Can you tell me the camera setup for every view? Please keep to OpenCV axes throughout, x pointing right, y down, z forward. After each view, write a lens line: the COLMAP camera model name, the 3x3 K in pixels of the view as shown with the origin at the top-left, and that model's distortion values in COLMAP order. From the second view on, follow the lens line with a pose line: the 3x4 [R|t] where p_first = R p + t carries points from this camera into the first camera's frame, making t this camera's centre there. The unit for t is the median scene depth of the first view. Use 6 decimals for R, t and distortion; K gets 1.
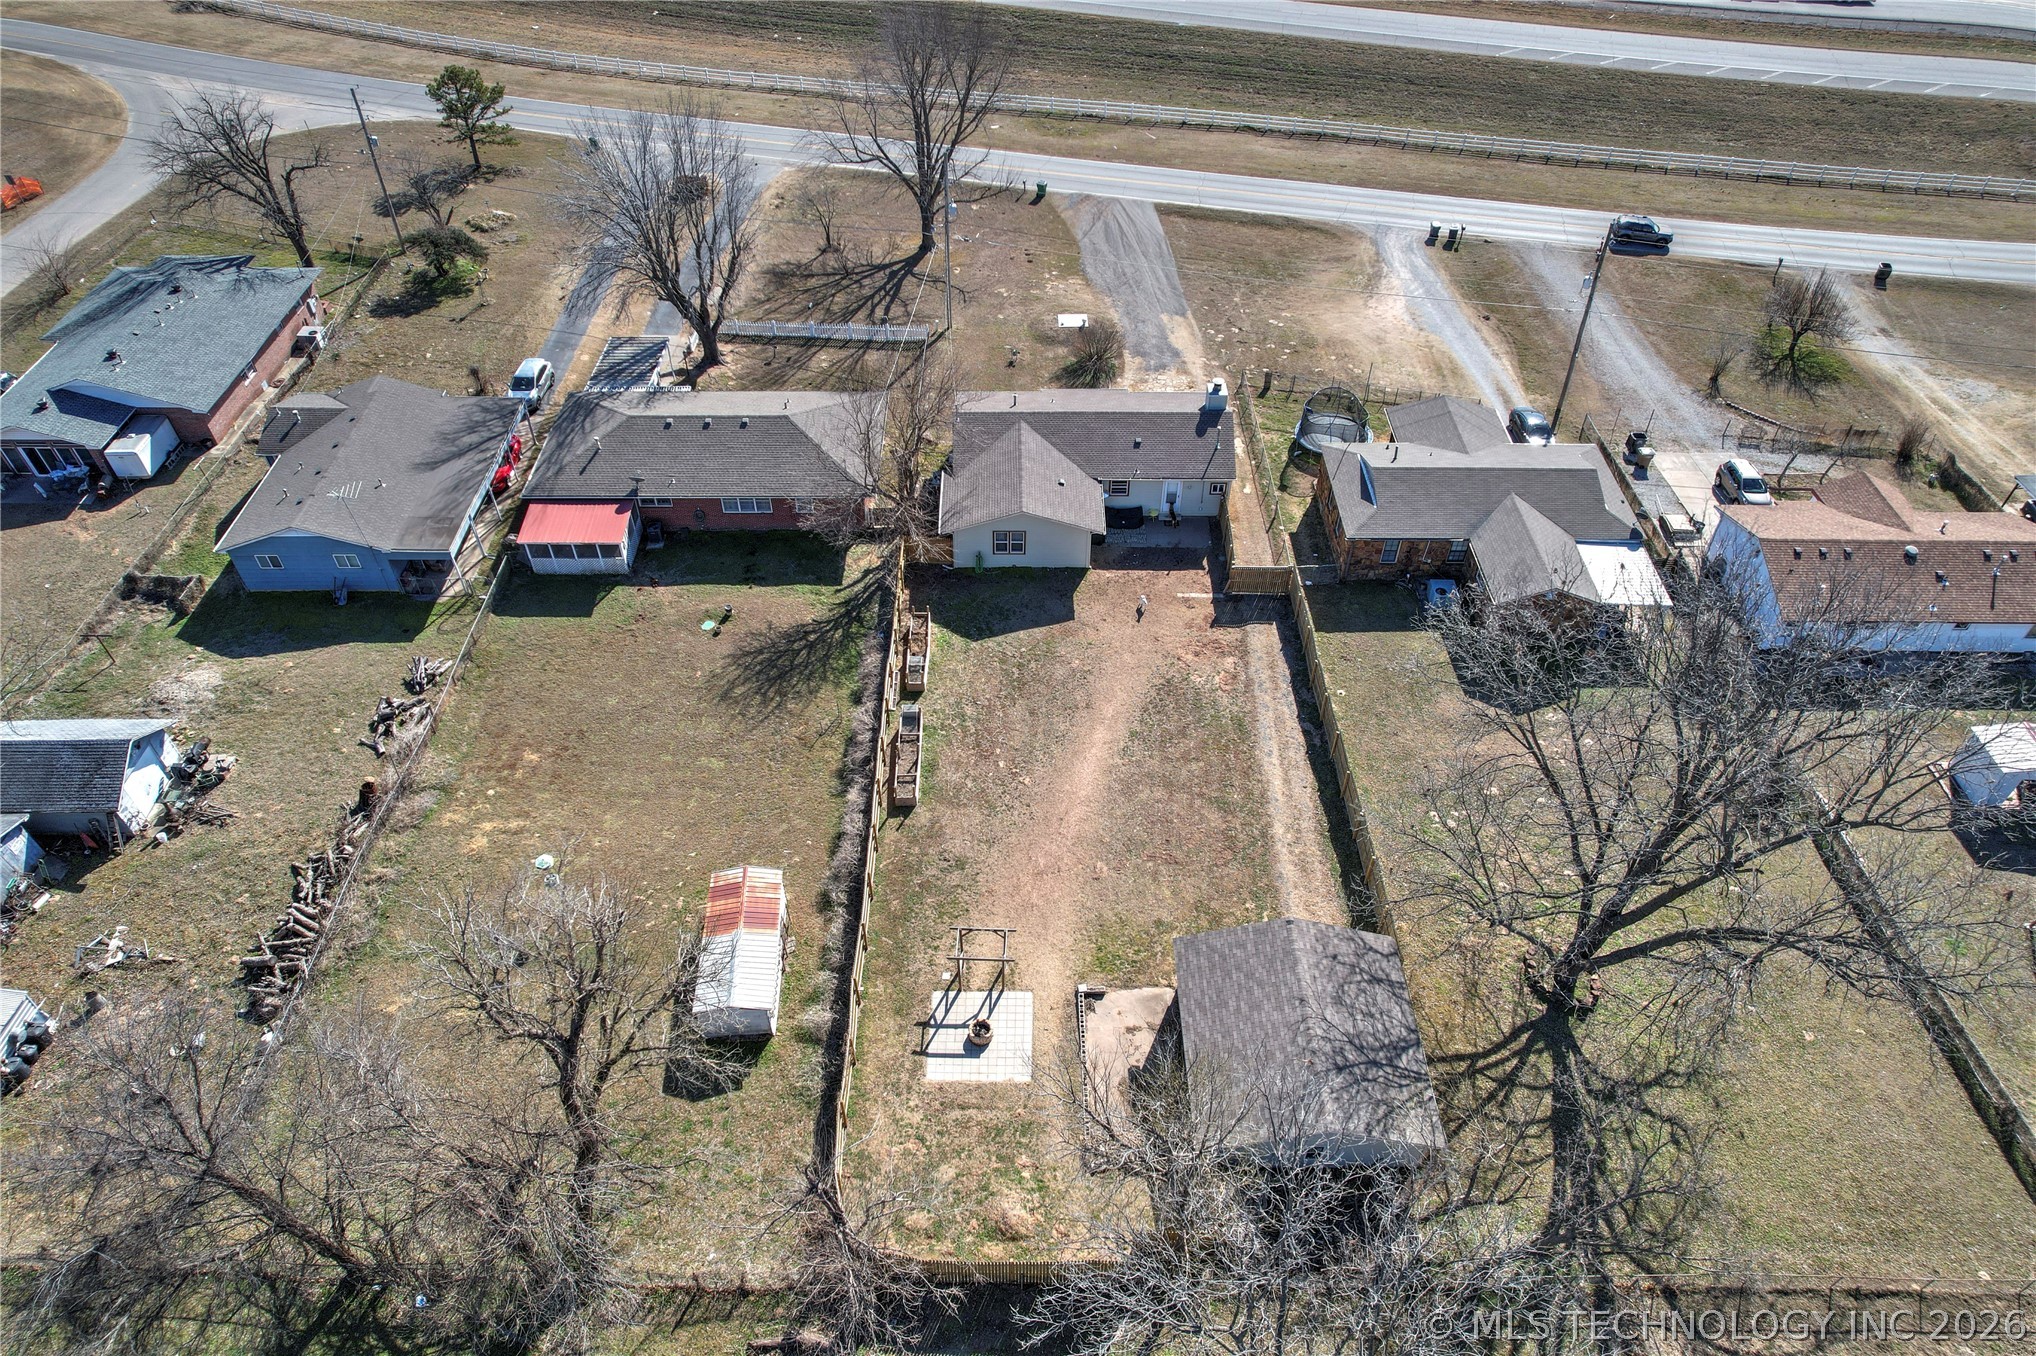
lens RADIAL K [[1296.5, 0, 1015.0], [0, 1296.5, 684.9], [0, 0, 1]] dist [-0.056407, 0.044120]
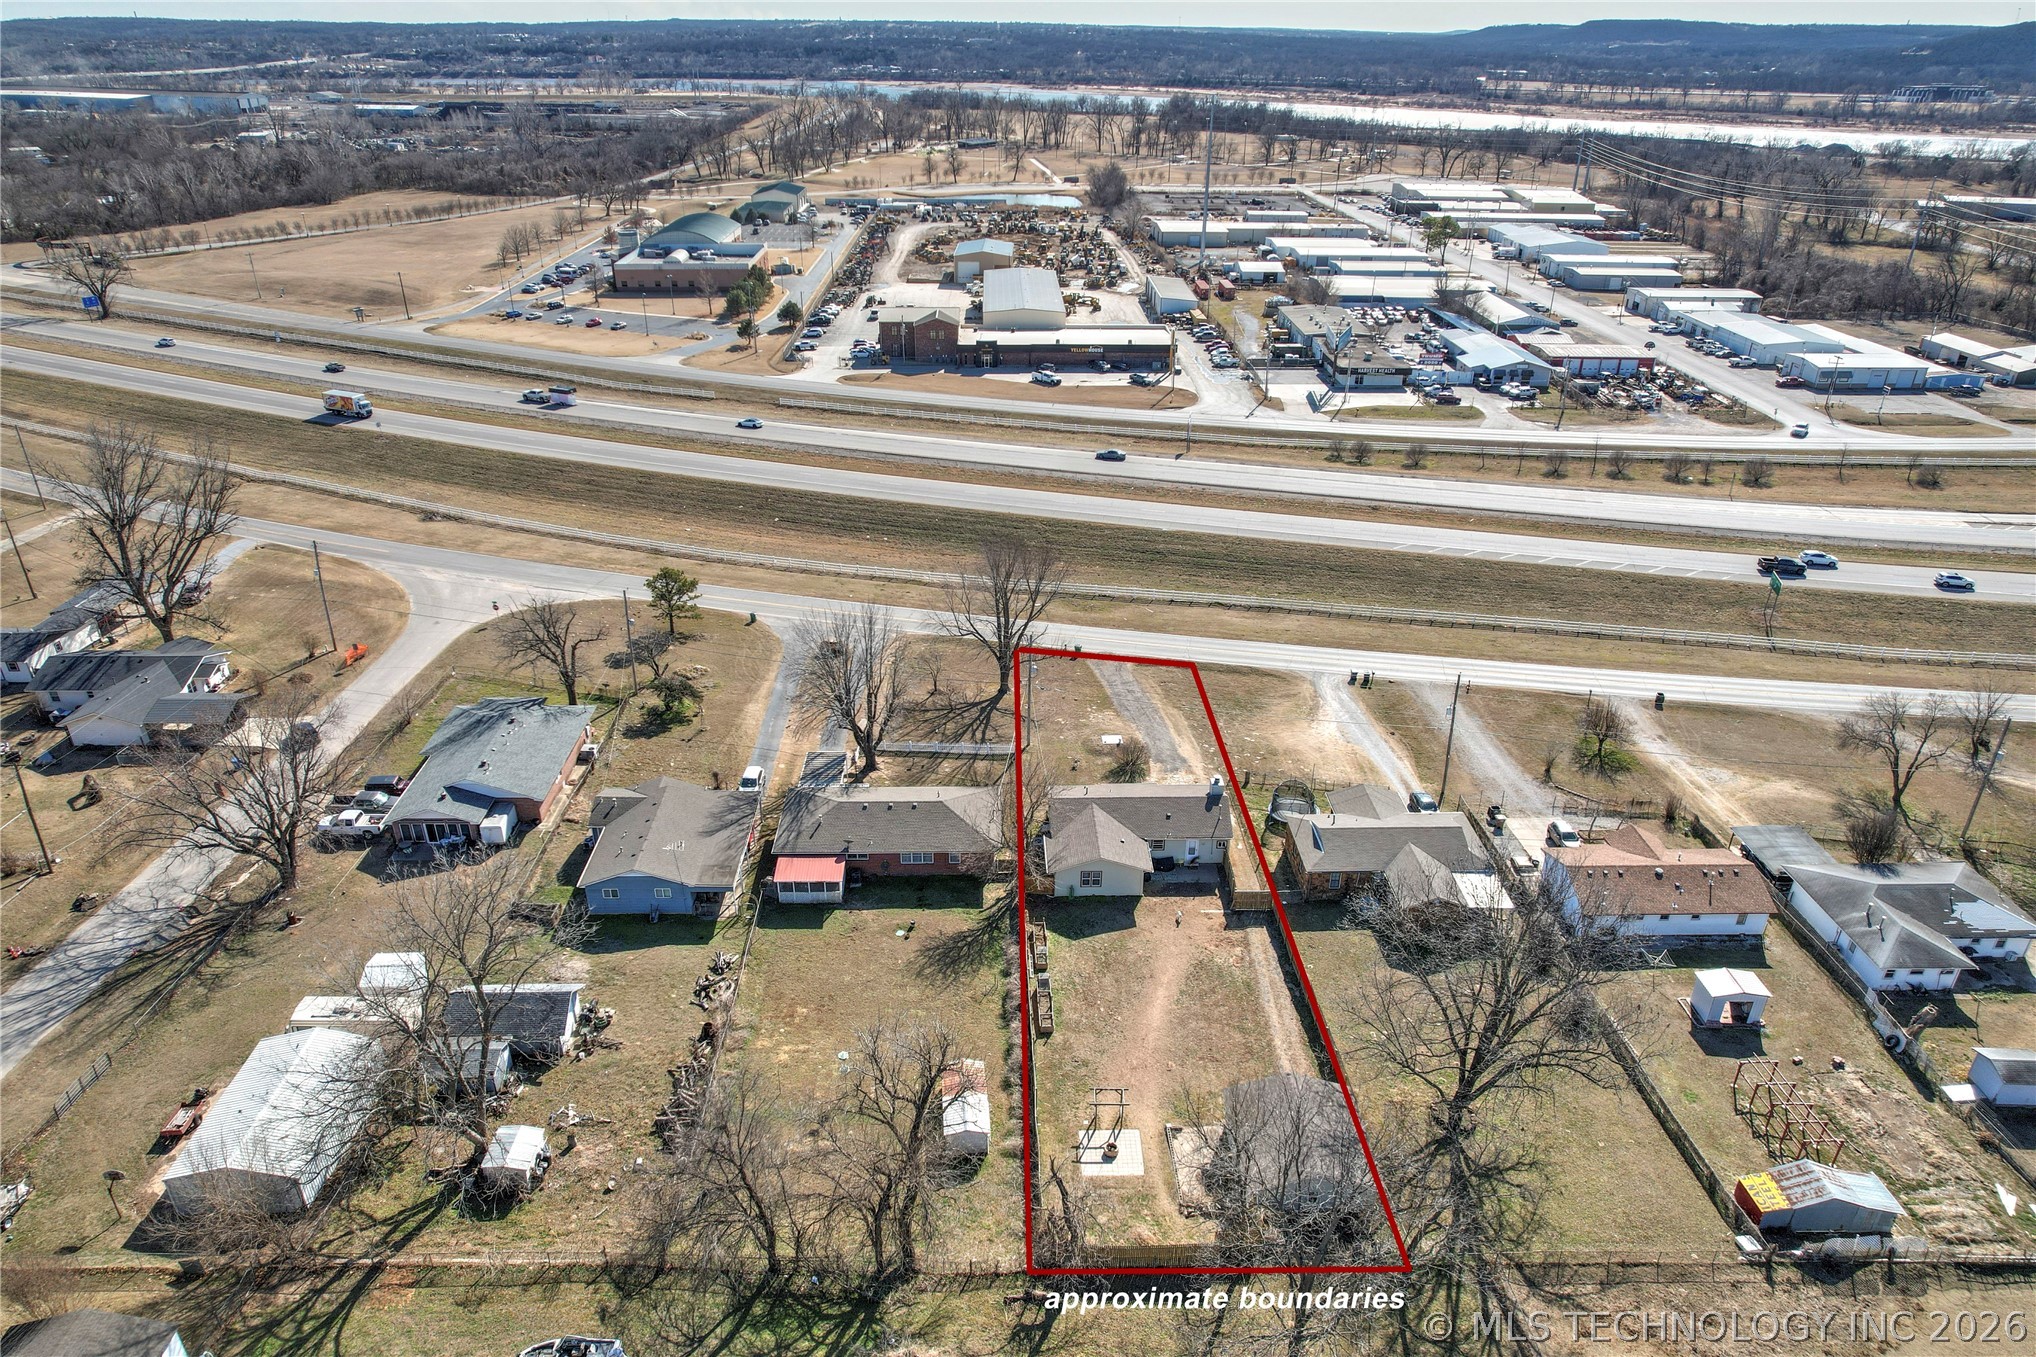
lens RADIAL K [[1296.5, 0, 1022.2], [0, 1296.5, 676.8], [0, 0, 1]] dist [-0.056407, 0.044120]
pose [[0.999537, -0.007201, 0.029545, -0.125997], [0.016153, 0.948888, -0.315198, 0.141910], [-0.025765, 0.315529, 0.948566, -0.524119]]
